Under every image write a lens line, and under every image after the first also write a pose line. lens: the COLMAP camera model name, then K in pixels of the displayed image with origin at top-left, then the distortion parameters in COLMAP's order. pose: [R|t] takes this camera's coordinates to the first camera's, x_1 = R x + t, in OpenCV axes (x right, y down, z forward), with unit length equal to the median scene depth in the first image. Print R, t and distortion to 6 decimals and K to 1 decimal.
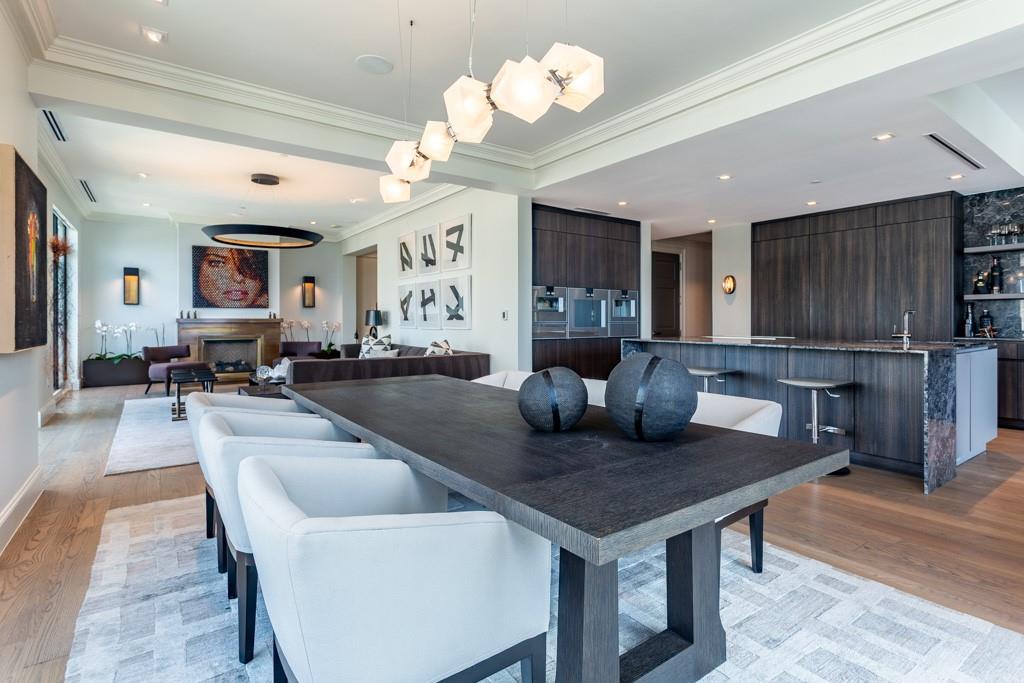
lens RADIAL K [[492.3, 0, 491.7], [0, 492.3, 315.4], [0, 0, 1]] dist [0.002912, 0.001830]
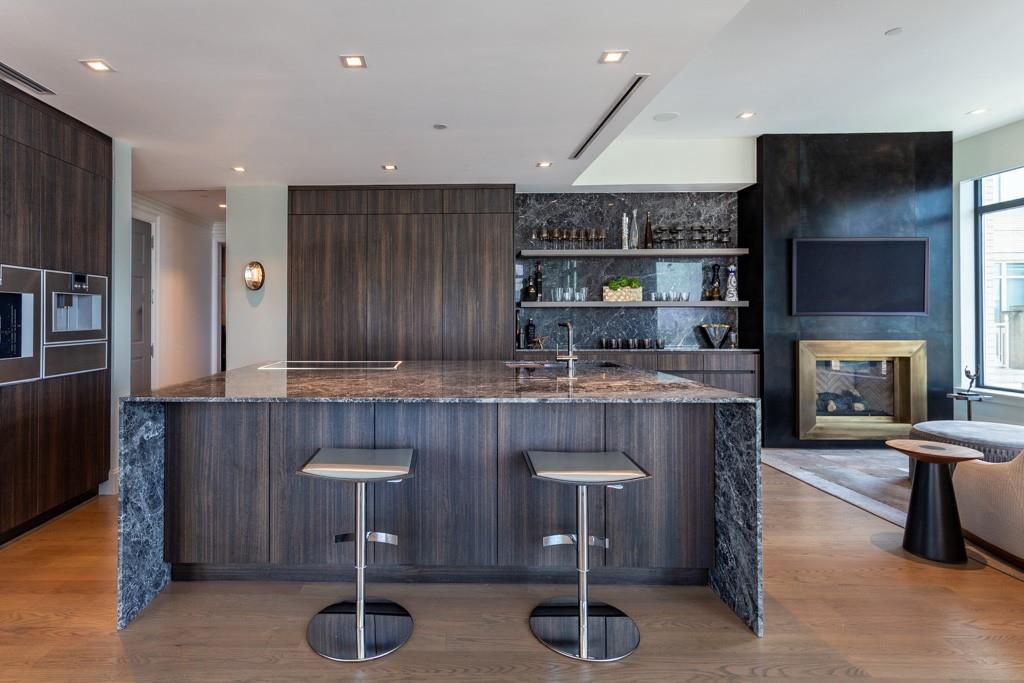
lens RADIAL K [[523.9, 0, 431.6], [0, 523.9, 315.5], [0, 0, 1]] dist [0.000888, 0.001928]
pose [[0.575159, 0.000348, 0.818042, 0.073621], [-0.003471, 0.999992, 0.002015, -0.016951], [-0.818034, -0.003999, 0.575155, 0.563603]]
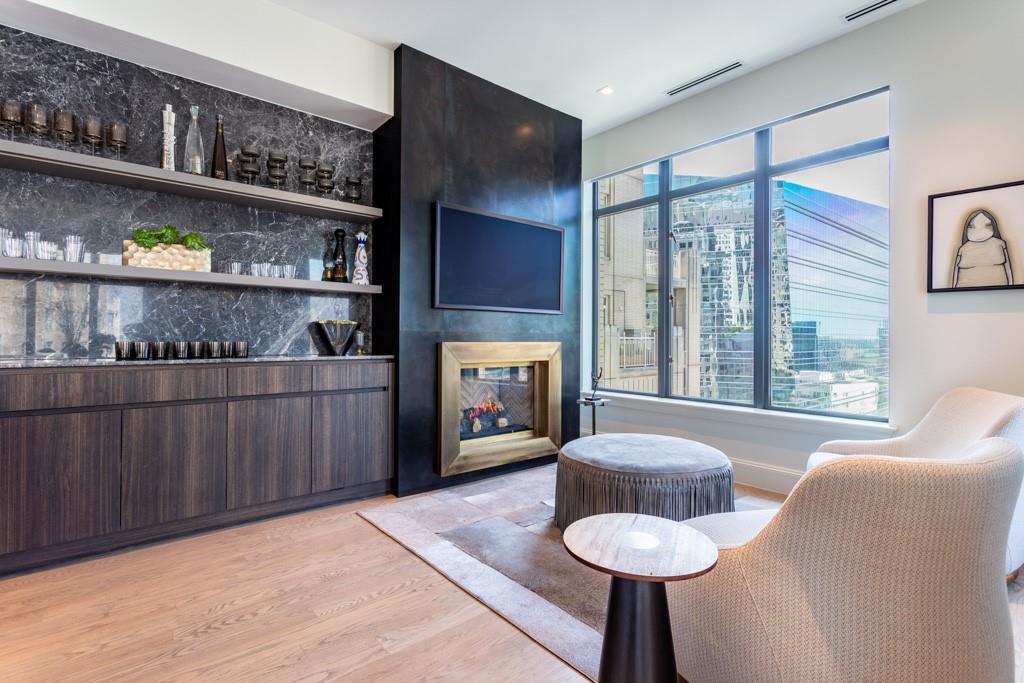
lens RADIAL K [[492.3, 0, 513.1], [0, 492.3, 333.9], [0, 0, 1]] dist [0.002912, 0.001830]
pose [[-0.107258, 0.004436, 0.994221, 0.539310], [-0.013799, 0.999887, -0.005950, 0.017202], [-0.994135, -0.014358, -0.107185, 0.543210]]
